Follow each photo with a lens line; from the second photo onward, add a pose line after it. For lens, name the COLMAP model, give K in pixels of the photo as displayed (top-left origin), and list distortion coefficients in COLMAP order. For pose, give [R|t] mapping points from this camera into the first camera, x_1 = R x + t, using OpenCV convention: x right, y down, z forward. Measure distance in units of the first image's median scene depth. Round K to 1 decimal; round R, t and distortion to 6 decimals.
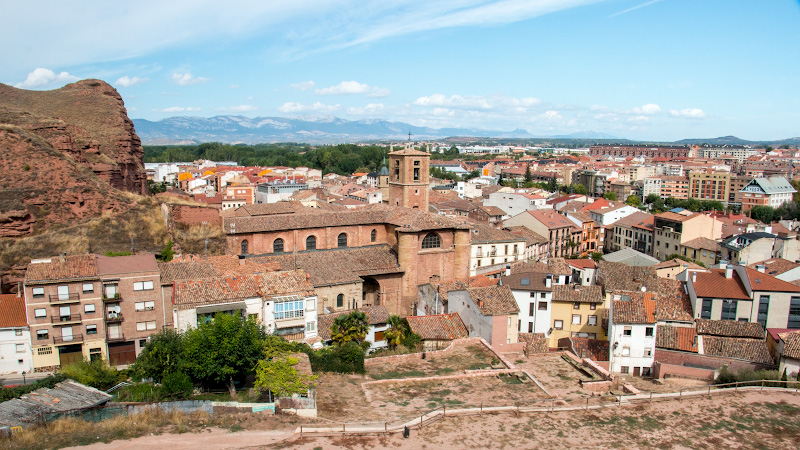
lens RADIAL K [[704.5, 0, 398.0], [0, 704.5, 270.8], [0, 0, 1]] dist [-0.151381, 0.019872]
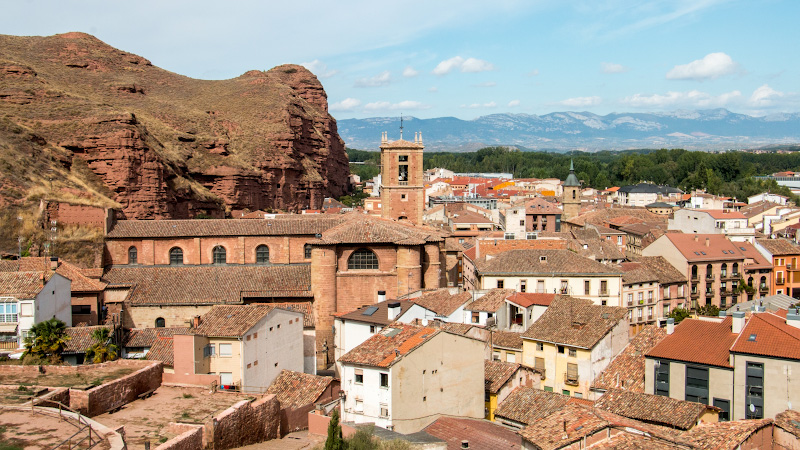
lens RADIAL K [[1010.9, 0, 400.1], [0, 1010.9, 223.6], [0, 0, 1]] dist [-0.009402, 0.000000]
pose [[0.890642, 0.021450, -0.454199, 0.433743], [-0.072256, 0.992871, -0.094798, 0.014399], [0.448927, 0.117250, 0.885842, 0.048369]]
